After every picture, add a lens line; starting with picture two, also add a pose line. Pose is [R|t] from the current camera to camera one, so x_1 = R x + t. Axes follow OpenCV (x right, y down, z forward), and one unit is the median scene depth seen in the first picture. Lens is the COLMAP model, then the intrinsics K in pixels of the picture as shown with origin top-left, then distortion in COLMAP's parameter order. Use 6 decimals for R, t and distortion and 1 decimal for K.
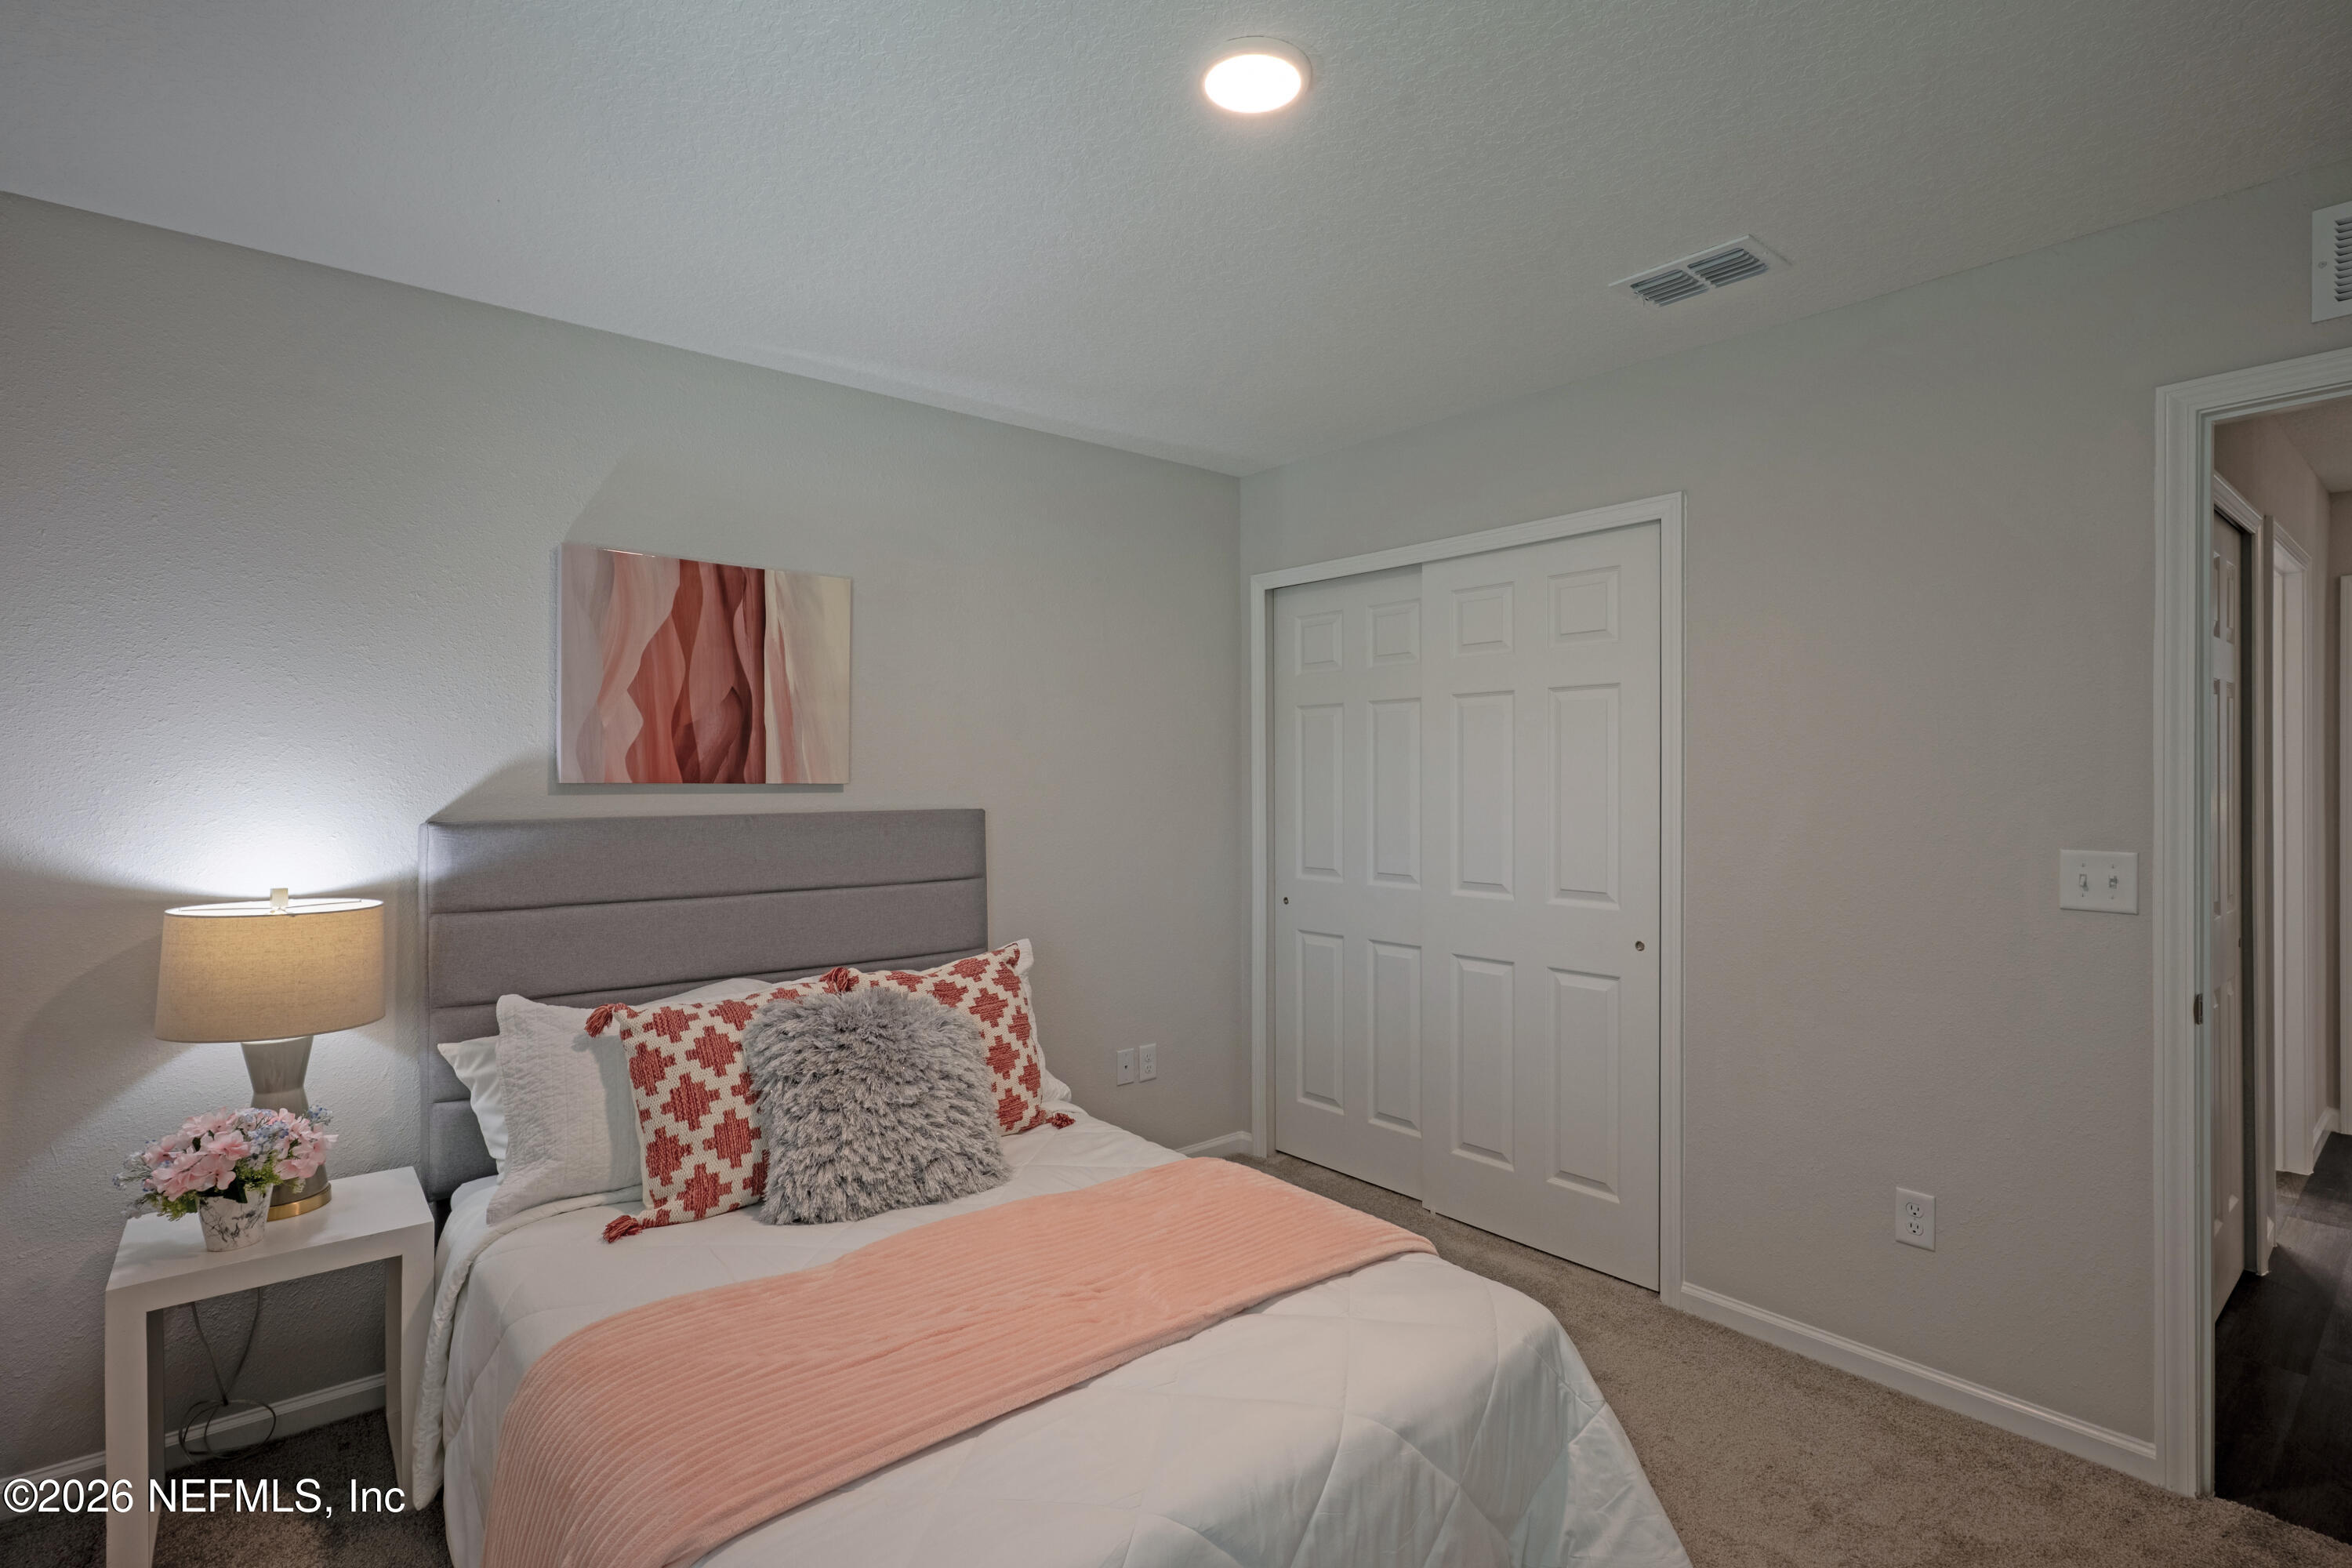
lens RADIAL K [[1133.1, 0, 1172.0], [0, 1133.1, 770.0], [0, 0, 1]] dist [-0.000941, 0.001109]
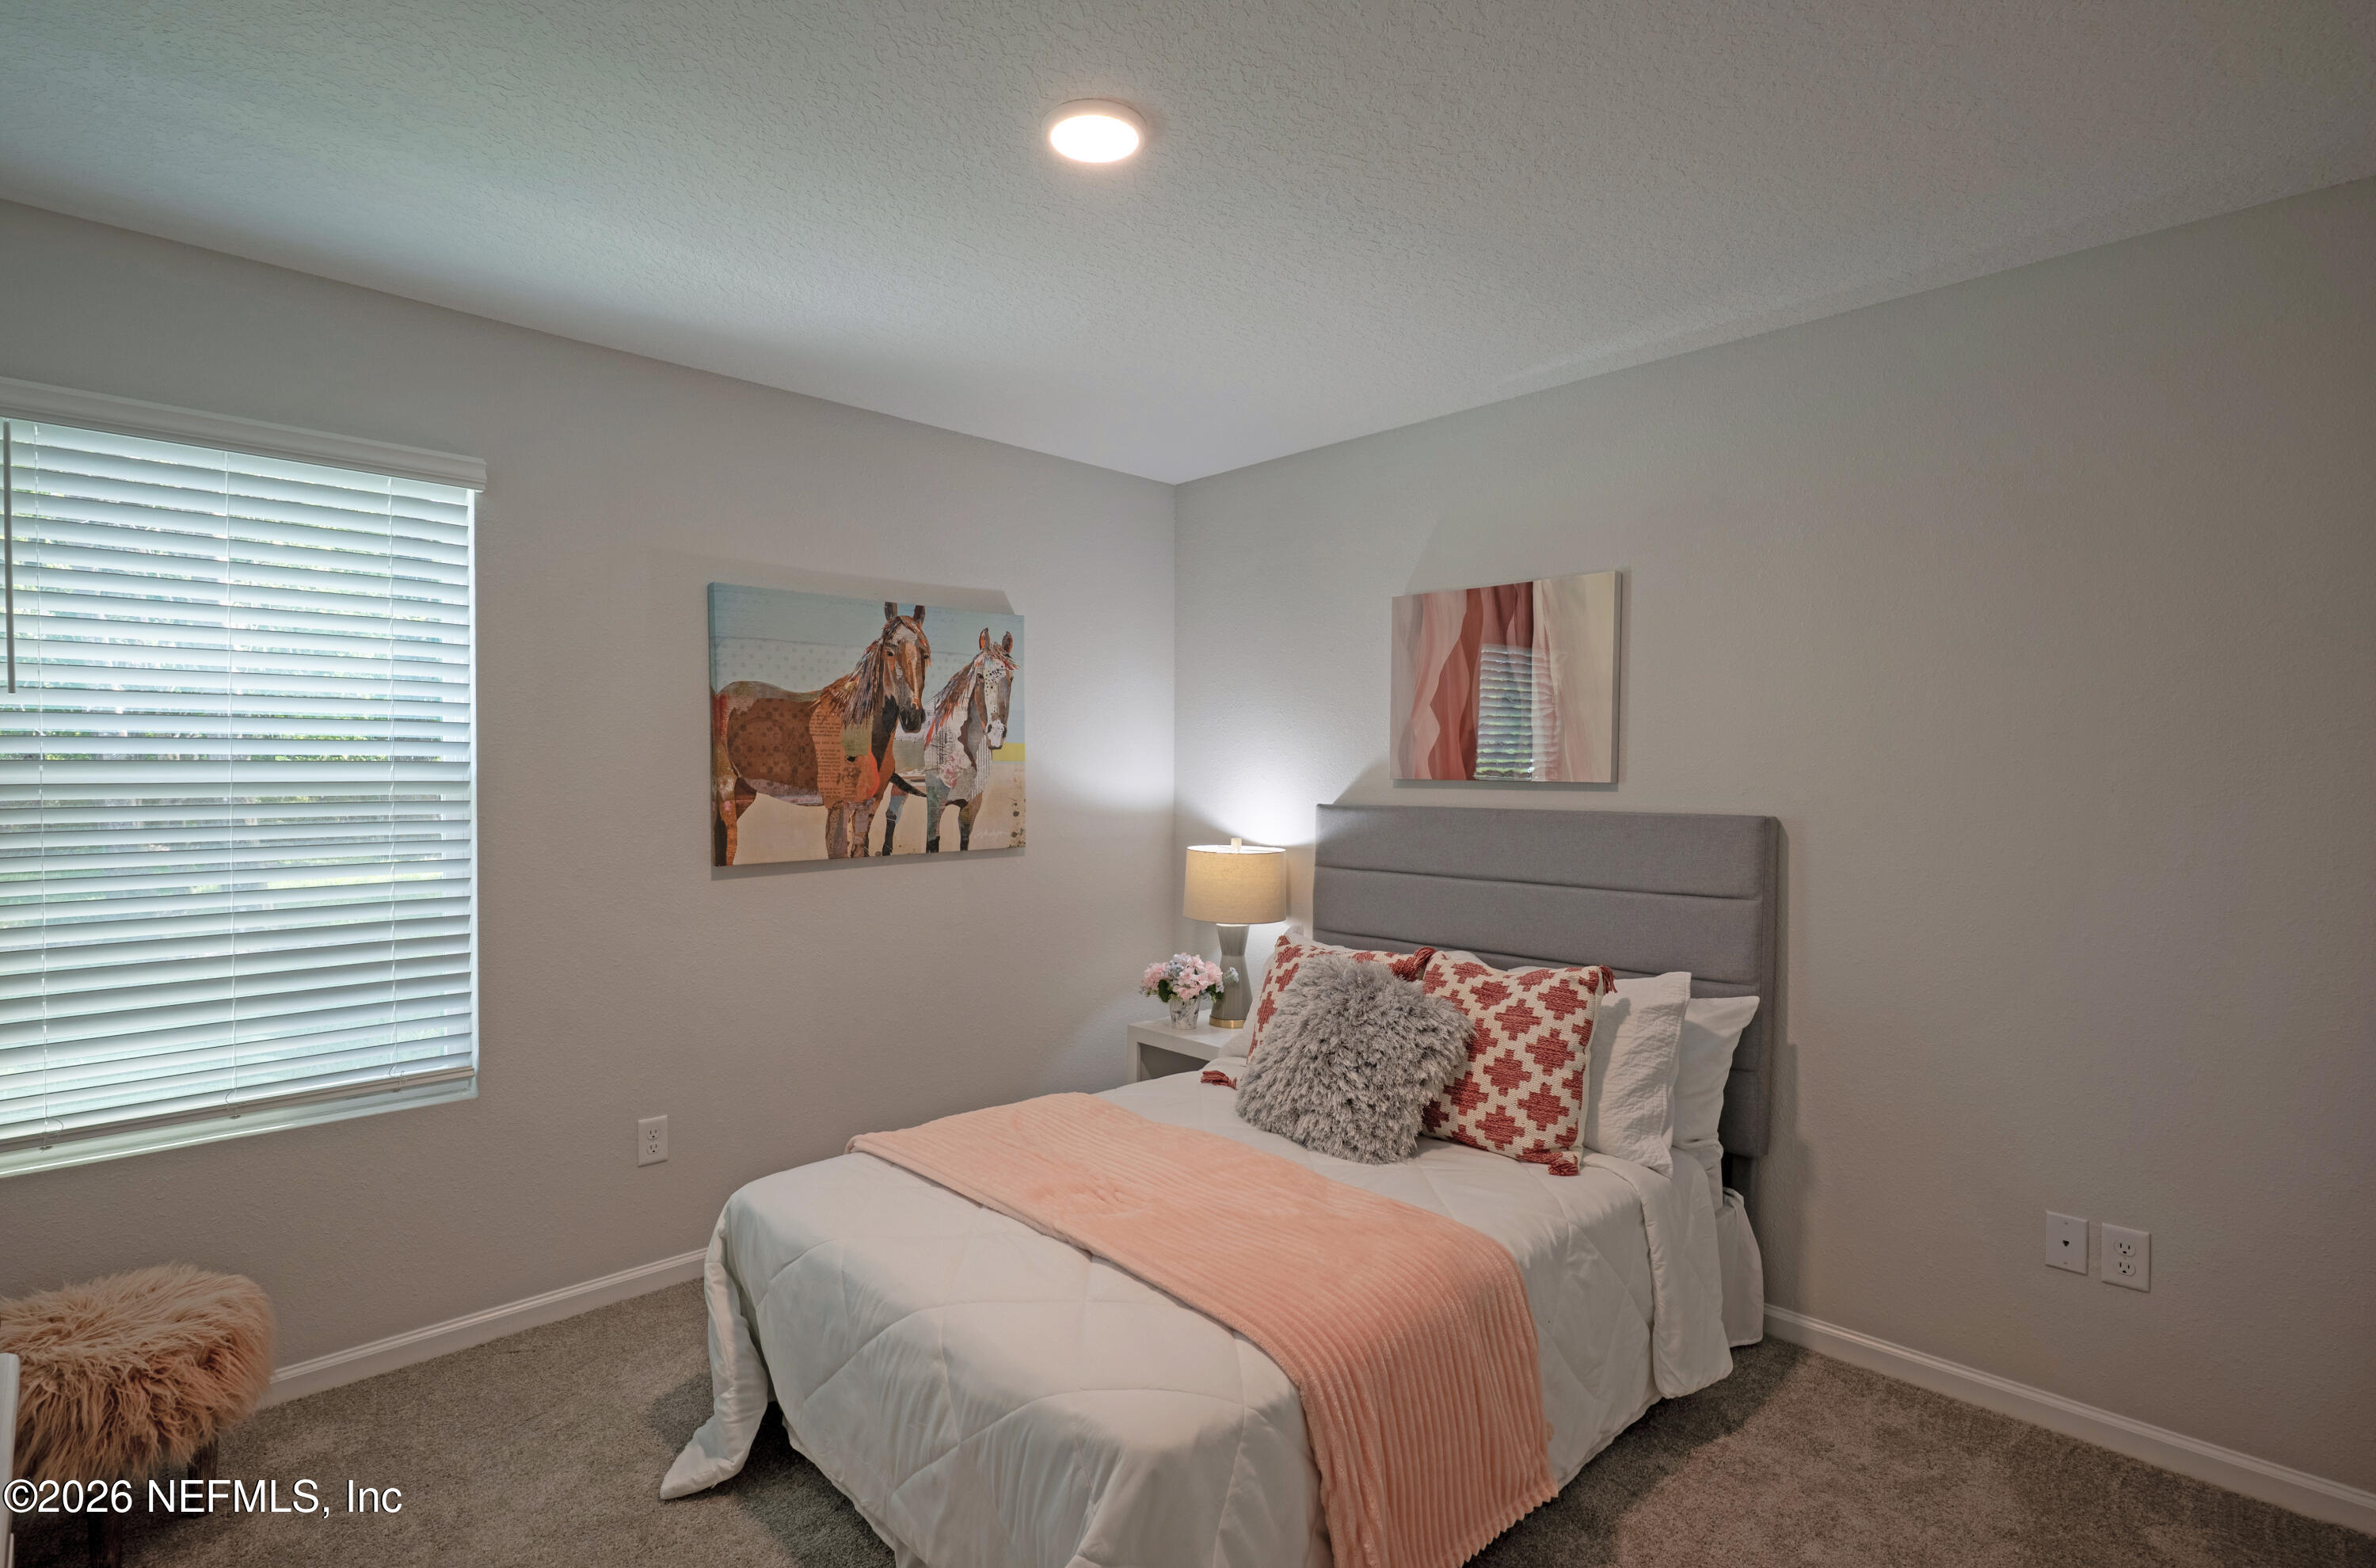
lens RADIAL K [[1149.3, 0, 1188.0], [0, 1149.3, 784.0], [0, 0, 1]] dist [0.005045, 0.000666]
pose [[0.074831, 0.012731, -0.997115, 0.755779], [0.001533, 0.999916, 0.012882, 0.000023], [0.997195, -0.002492, 0.074805, 0.640026]]
